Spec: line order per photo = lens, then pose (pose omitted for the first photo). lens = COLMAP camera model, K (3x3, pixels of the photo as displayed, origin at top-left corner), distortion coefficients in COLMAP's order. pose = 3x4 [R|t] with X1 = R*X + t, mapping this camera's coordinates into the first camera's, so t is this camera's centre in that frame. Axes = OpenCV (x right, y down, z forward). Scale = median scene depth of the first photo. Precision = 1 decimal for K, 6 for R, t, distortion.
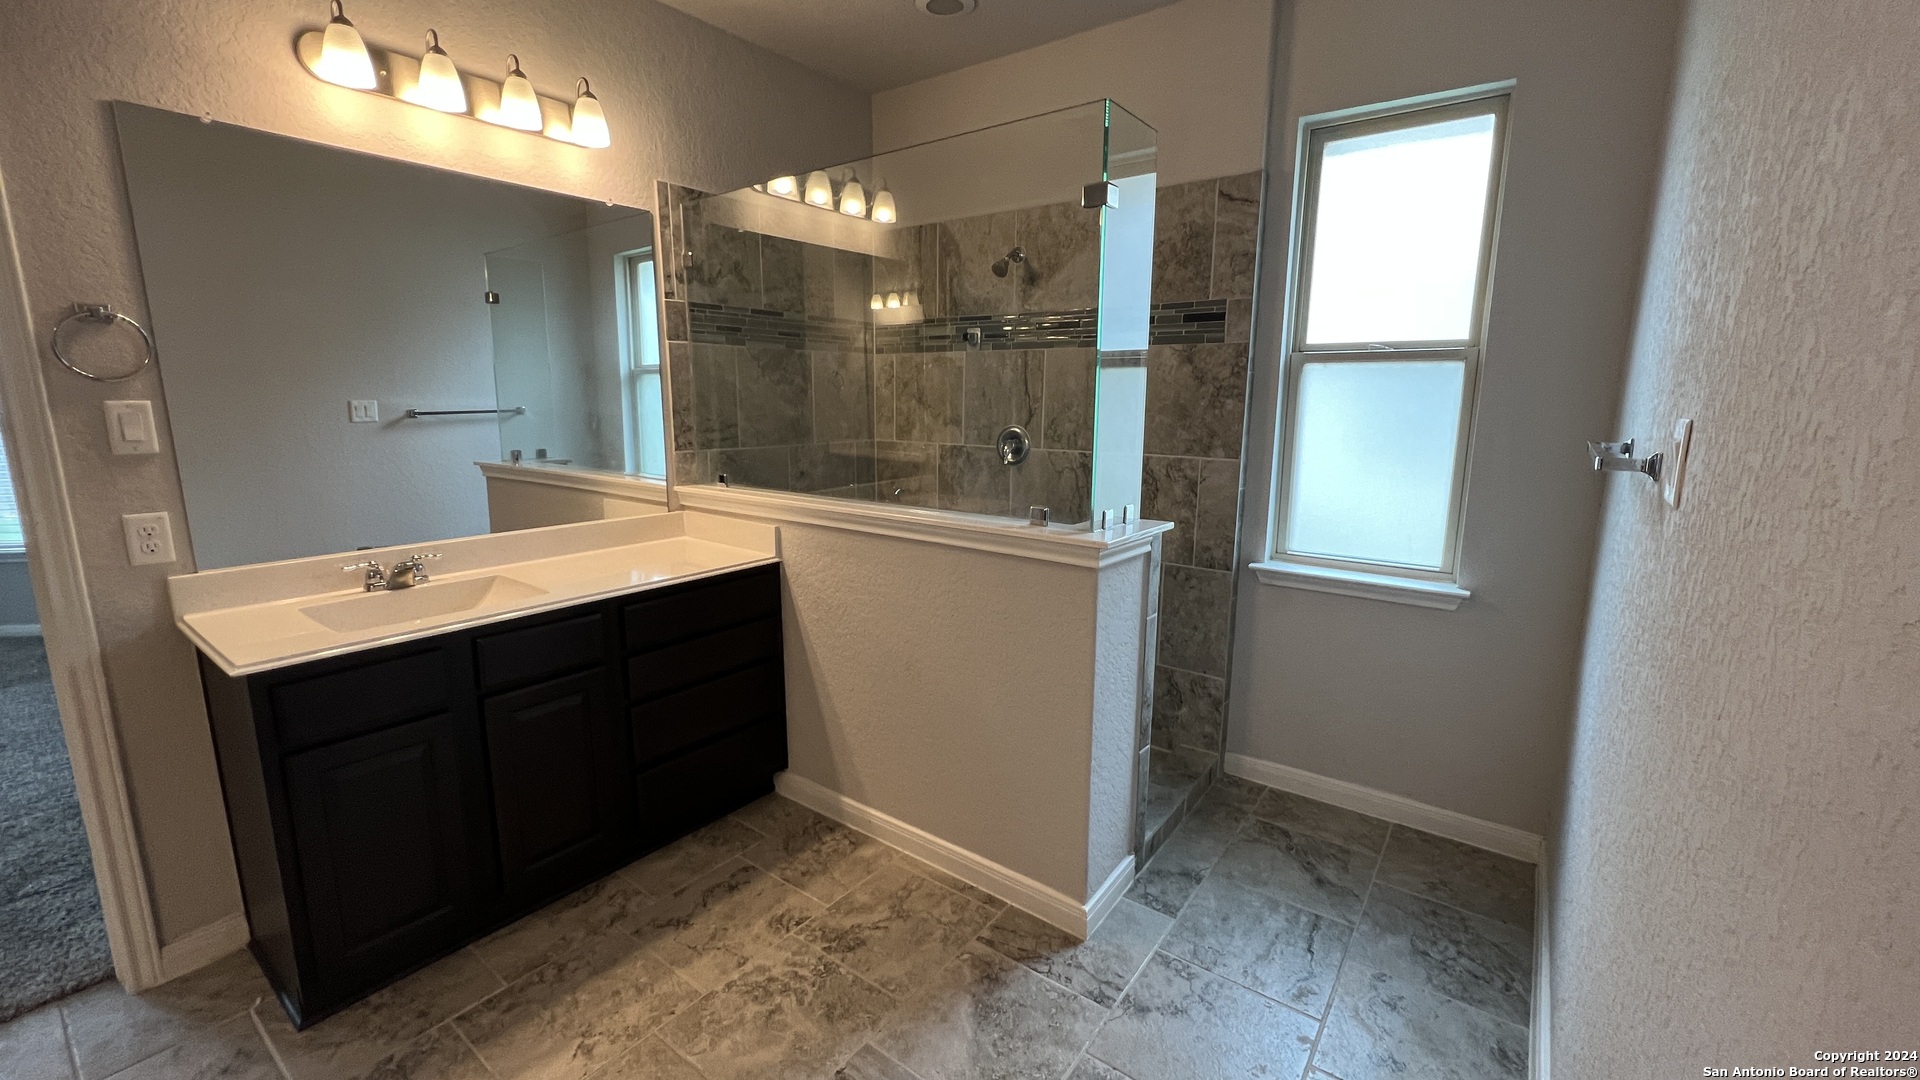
lens RADIAL K [[771.1, 0, 960.7], [0, 771.1, 535.2], [0, 0, 1]] dist [-0.003219, 0.001004]
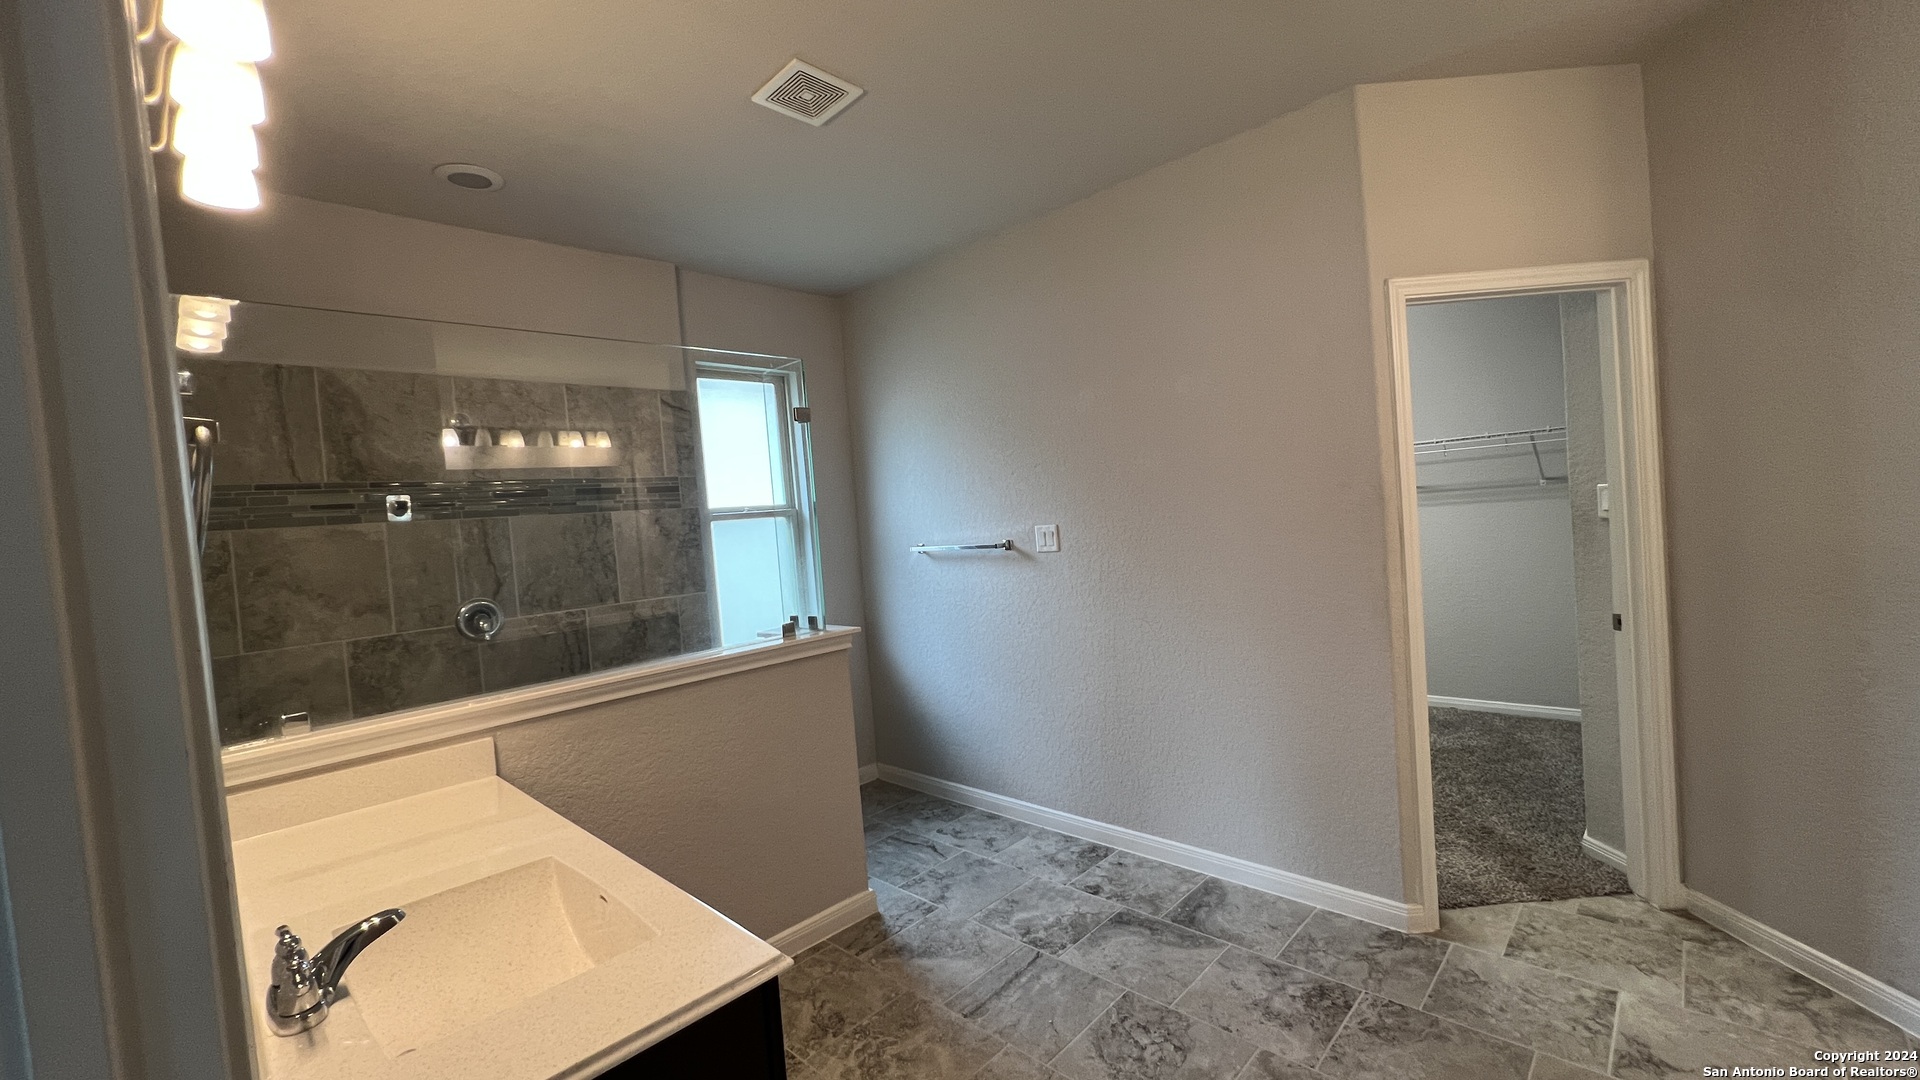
lens RADIAL K [[765.4, 0, 951.6], [0, 765.4, 534.9], [0, 0, 1]] dist [-0.002265, 0.000837]
pose [[0.132247, -0.040773, 0.990378, -0.795755], [0.256942, 0.966411, 0.005477, -0.079753], [-0.957336, 0.253746, 0.138281, 0.330761]]
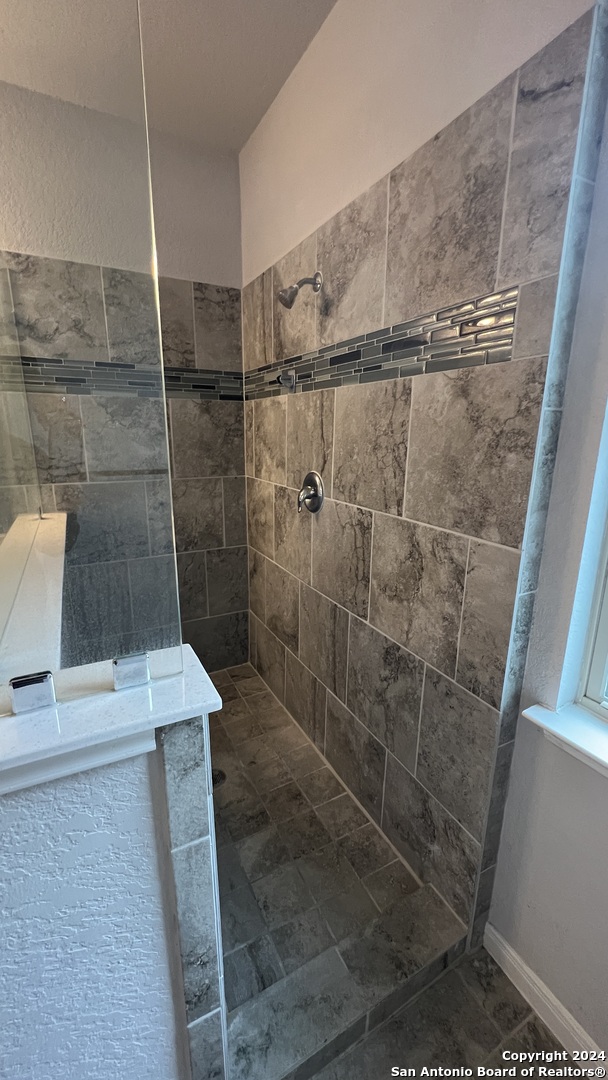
lens RADIAL K [[433.7, 0, 307.9], [0, 433.7, 537.0], [0, 0, 1]] dist [-0.003219, 0.001004]
pose [[0.905585, 0.102592, -0.411570, 0.307248], [-0.078058, 0.994045, 0.076033, -0.107334], [0.416920, -0.036728, 0.908201, 0.533400]]
